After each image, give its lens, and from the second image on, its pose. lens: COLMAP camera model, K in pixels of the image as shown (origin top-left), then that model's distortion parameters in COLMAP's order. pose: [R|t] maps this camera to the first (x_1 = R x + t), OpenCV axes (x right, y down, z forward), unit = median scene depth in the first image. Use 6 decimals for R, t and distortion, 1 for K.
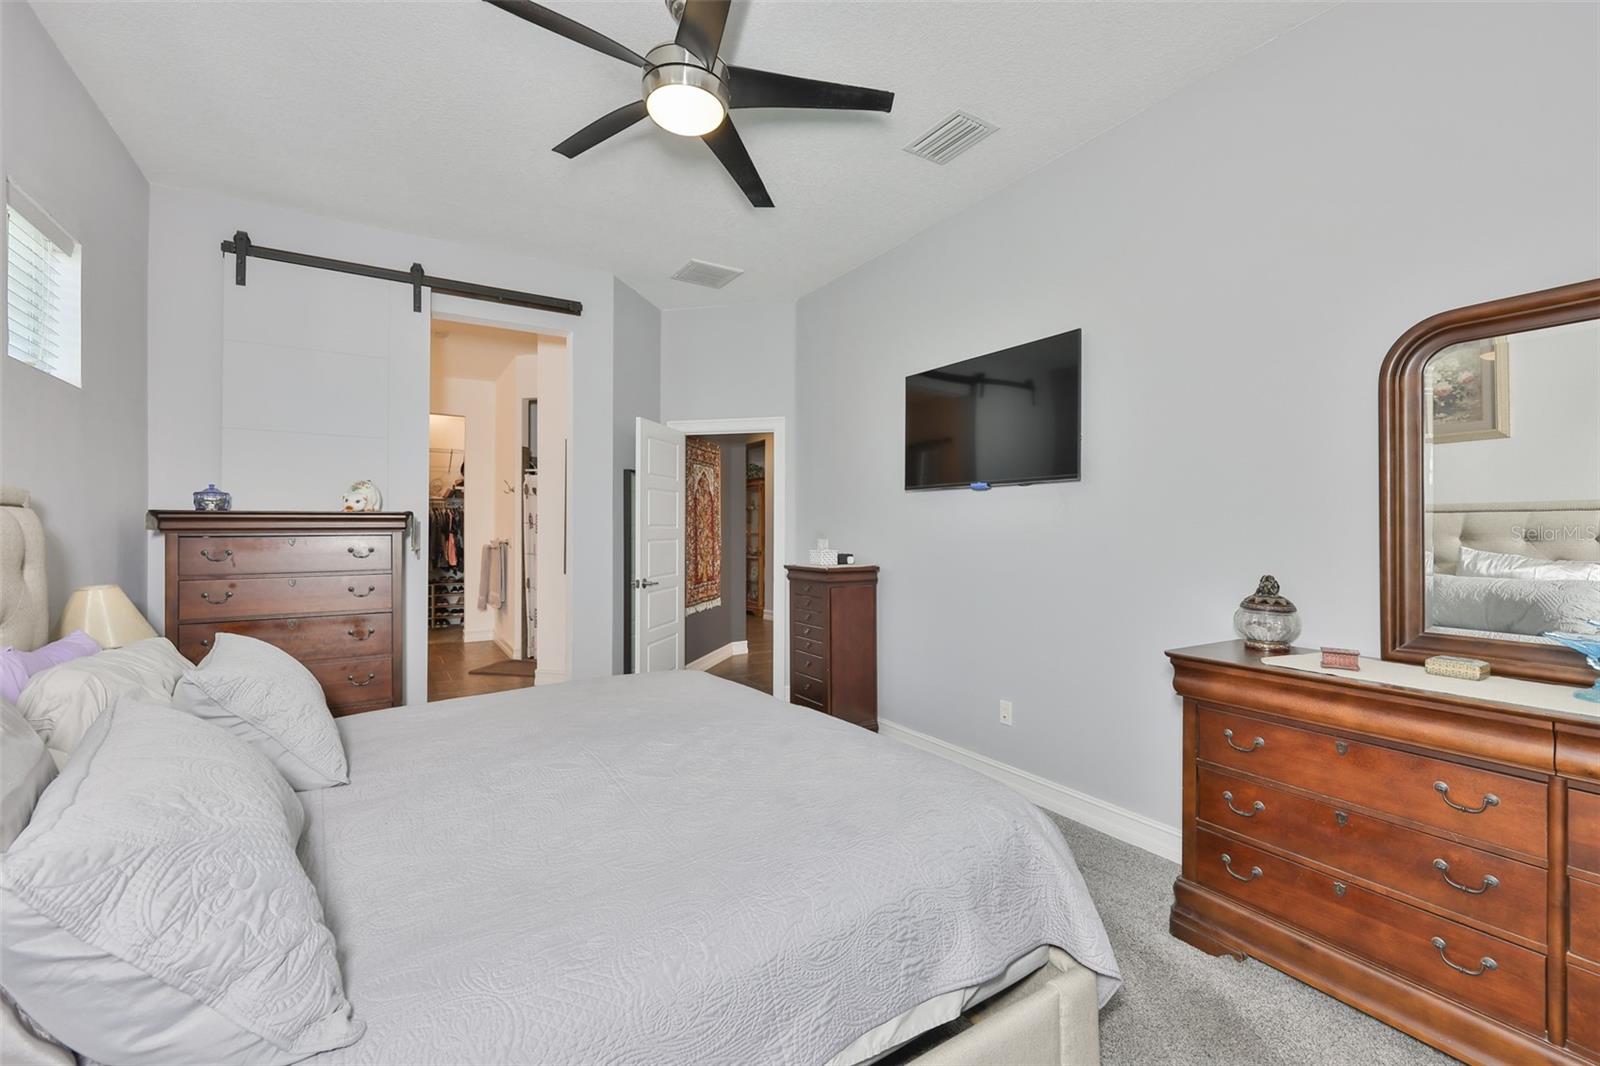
lens RADIAL K [[682.0, 0, 800.0], [0, 682.0, 533.0], [0, 0, 1]] dist [-0.002732, -0.000028]
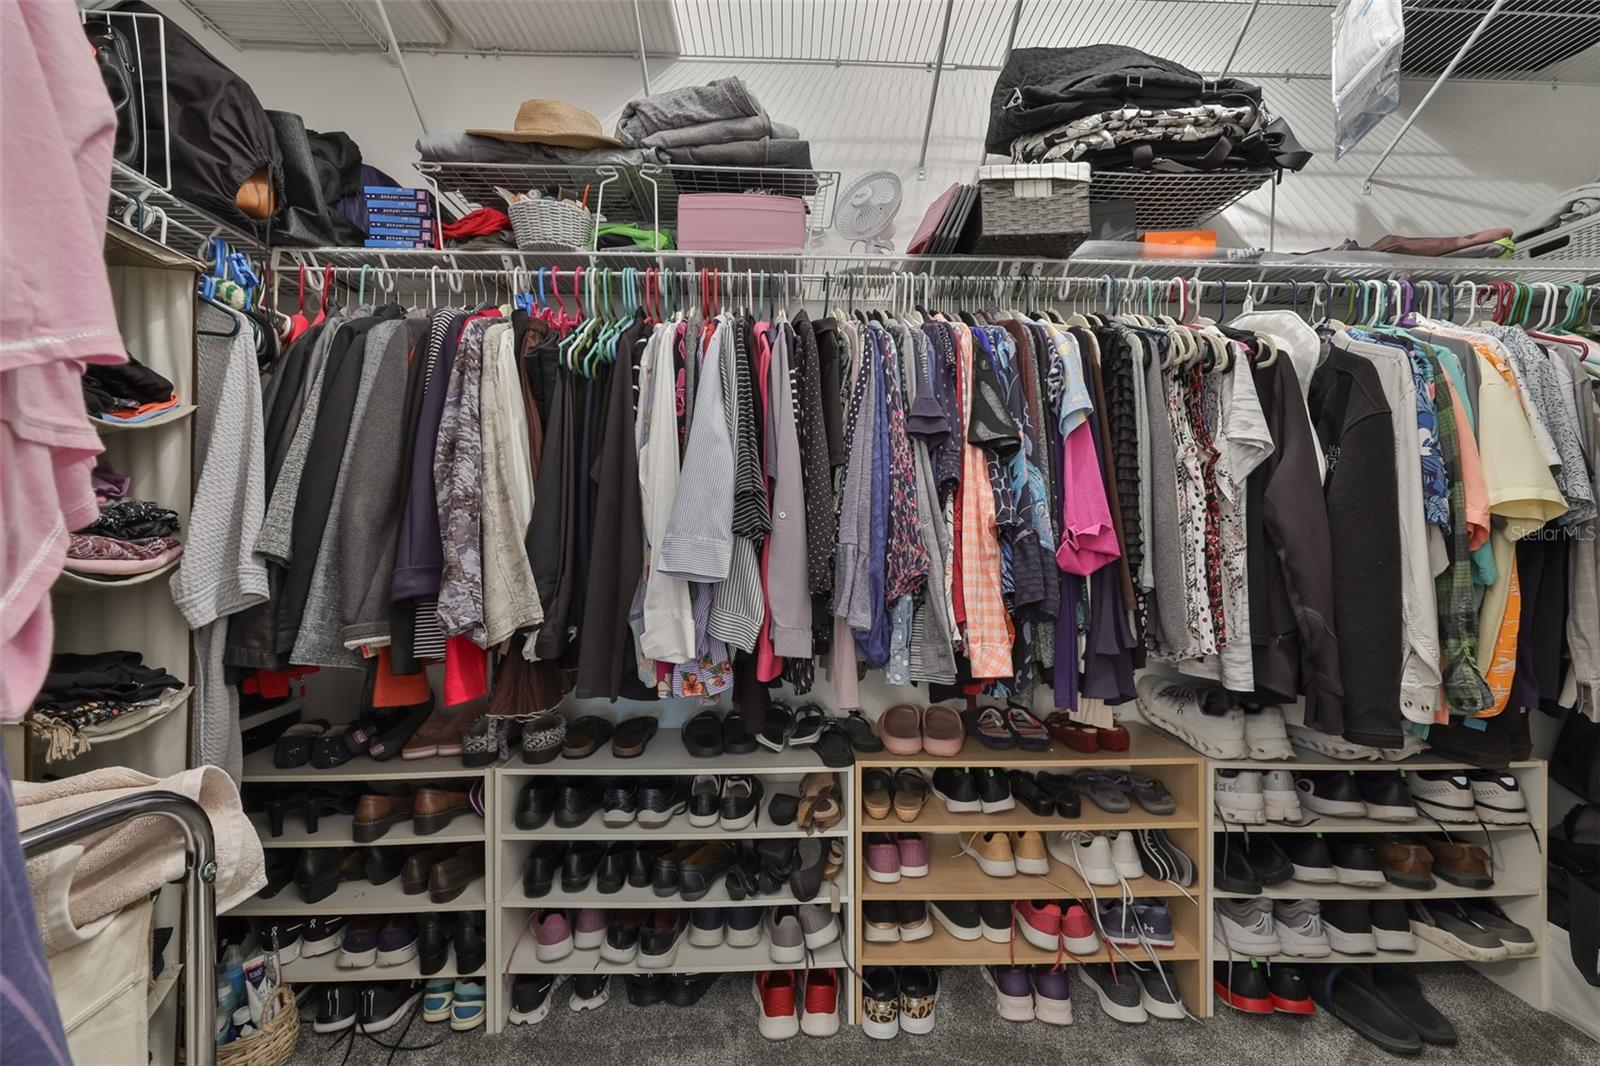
lens RADIAL K [[682.0, 0, 800.0], [0, 682.0, 533.0], [0, 0, 1]] dist [-0.002732, -0.000028]
pose [[0.860516, -0.002645, -0.509417, -0.598249], [-0.002325, 0.999956, -0.009119, 0.024462], [0.509419, 0.009032, 0.860471, 1.092187]]
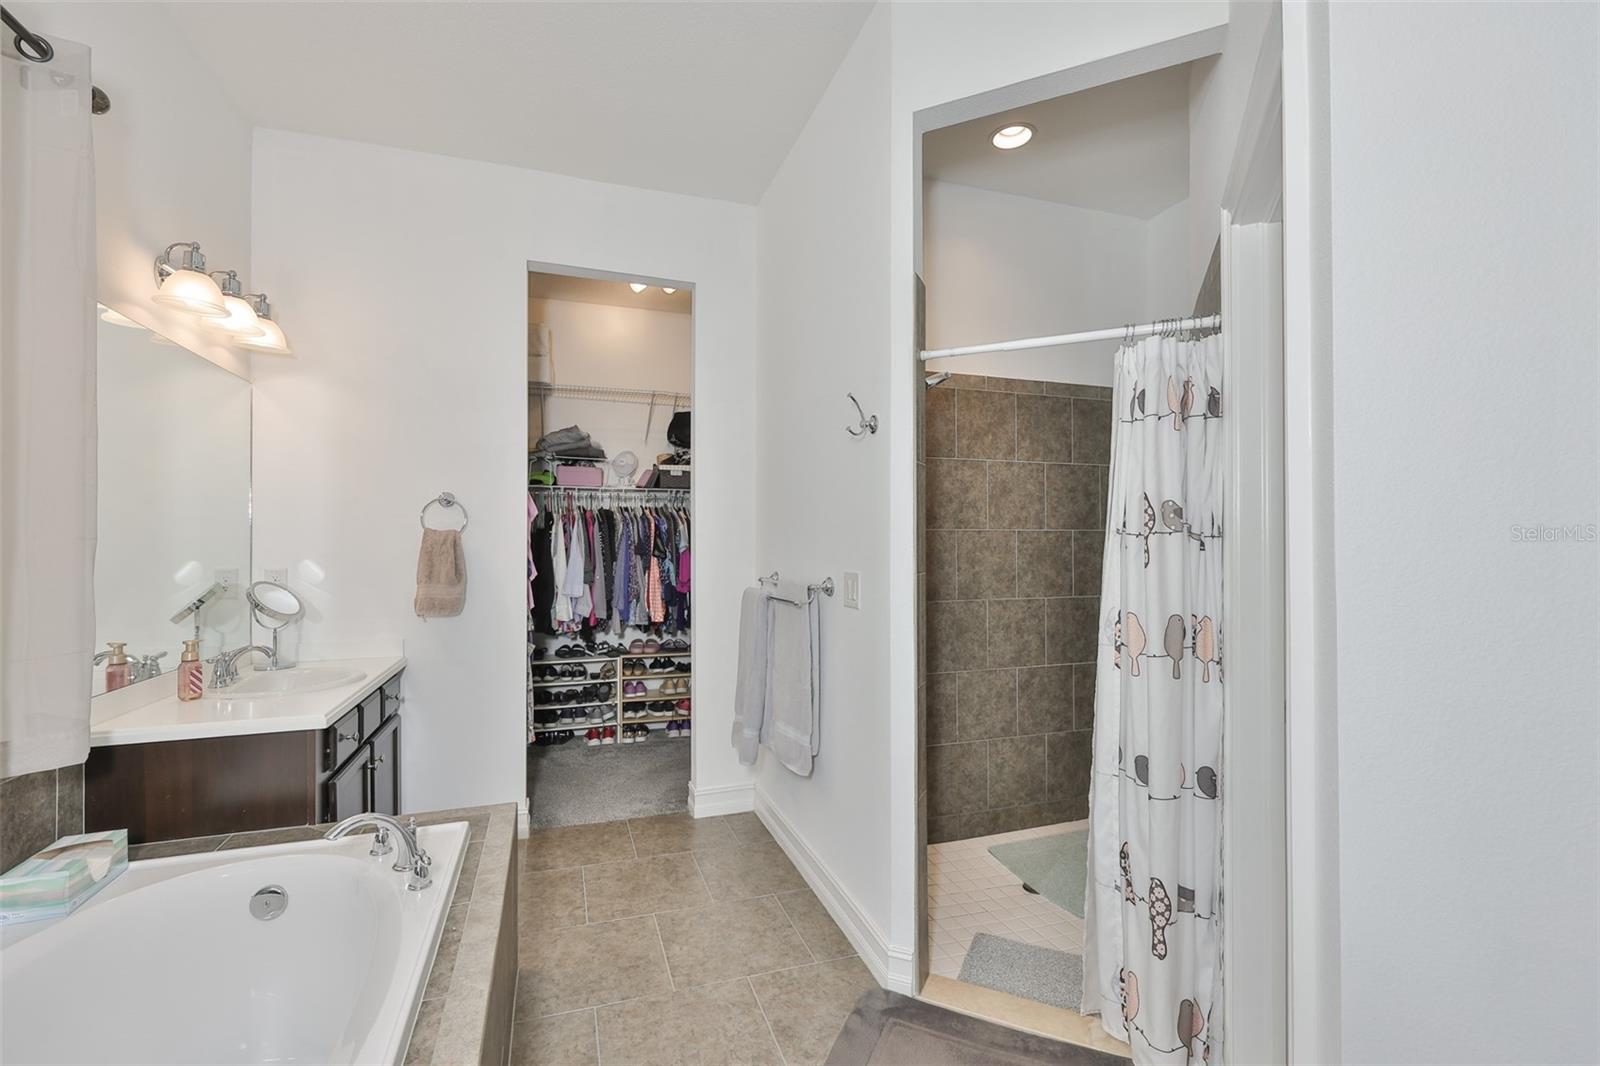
lens RADIAL K [[682.9, 0, 778.4], [0, 682.9, 539.7], [0, 0, 1]] dist [-0.002397, -0.000238]
pose [[0.970990, -0.005157, -0.239066, -0.387354], [0.001481, 0.999878, -0.015556, -0.005721], [0.239117, 0.014750, 0.970879, 0.683938]]
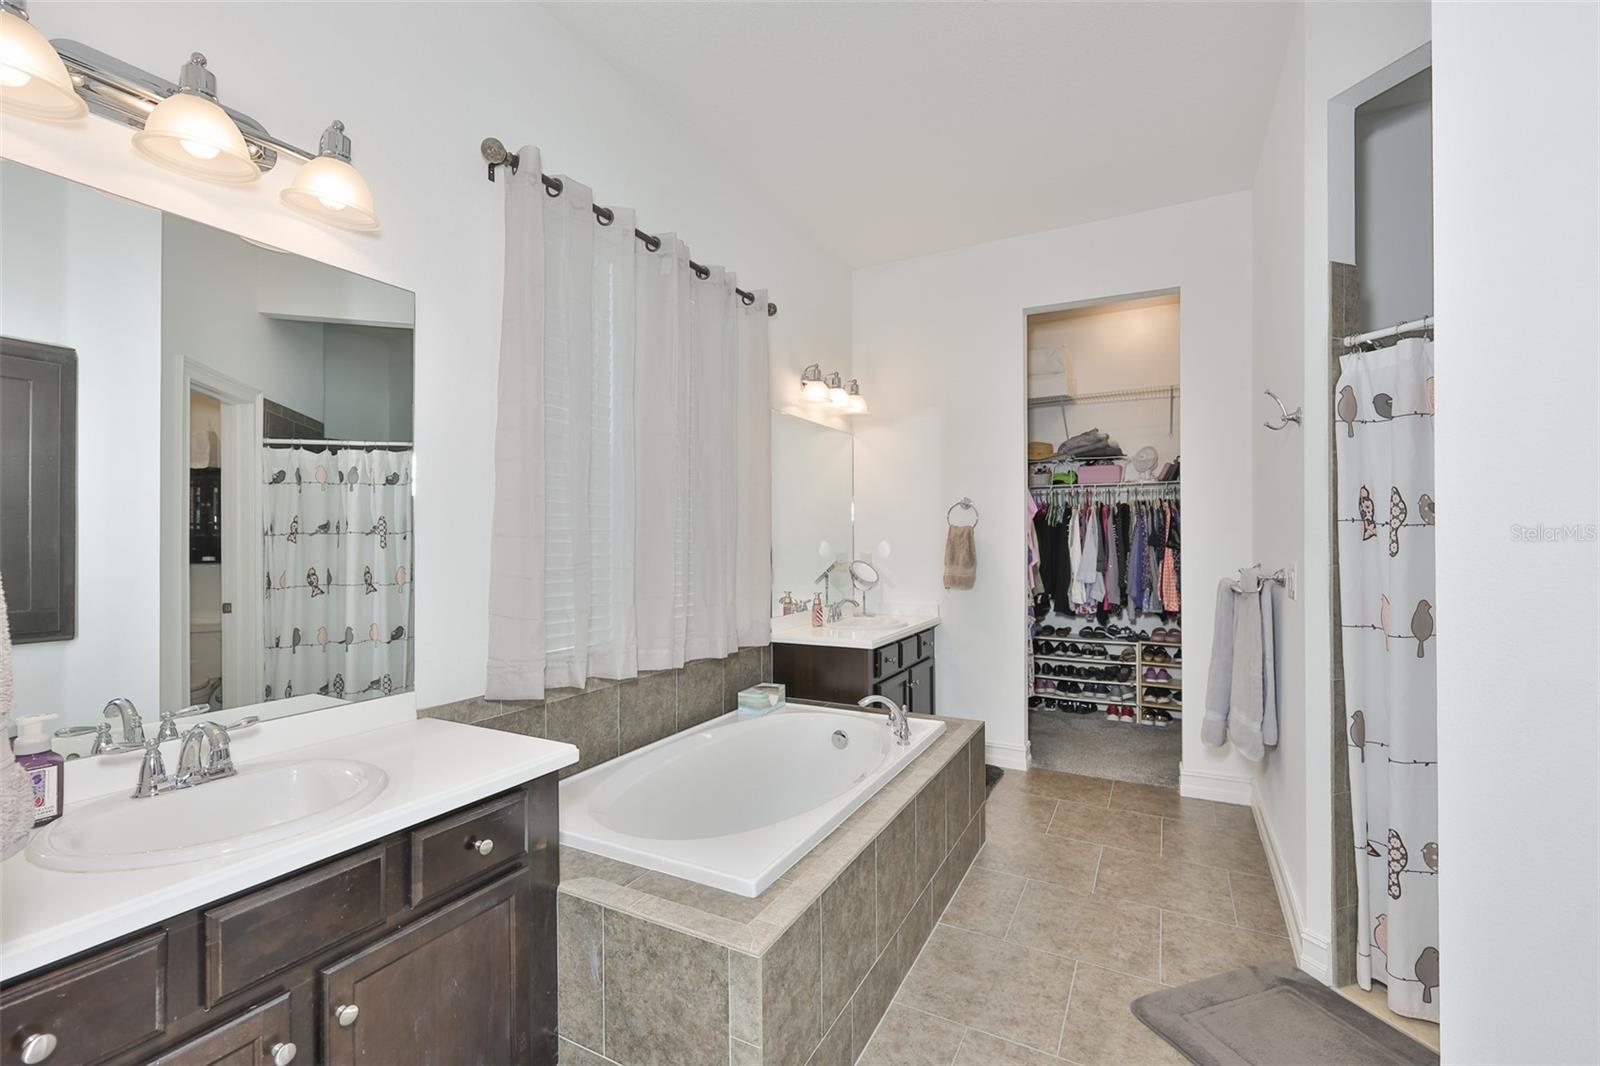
lens RADIAL K [[682.0, 0, 800.0], [0, 682.0, 533.0], [0, 0, 1]] dist [-0.002732, -0.000028]
pose [[0.499385, -0.010462, -0.866317, -0.262322], [-0.001469, 0.999915, -0.012921, -0.005218], [0.866379, 0.007725, 0.499327, 0.640539]]
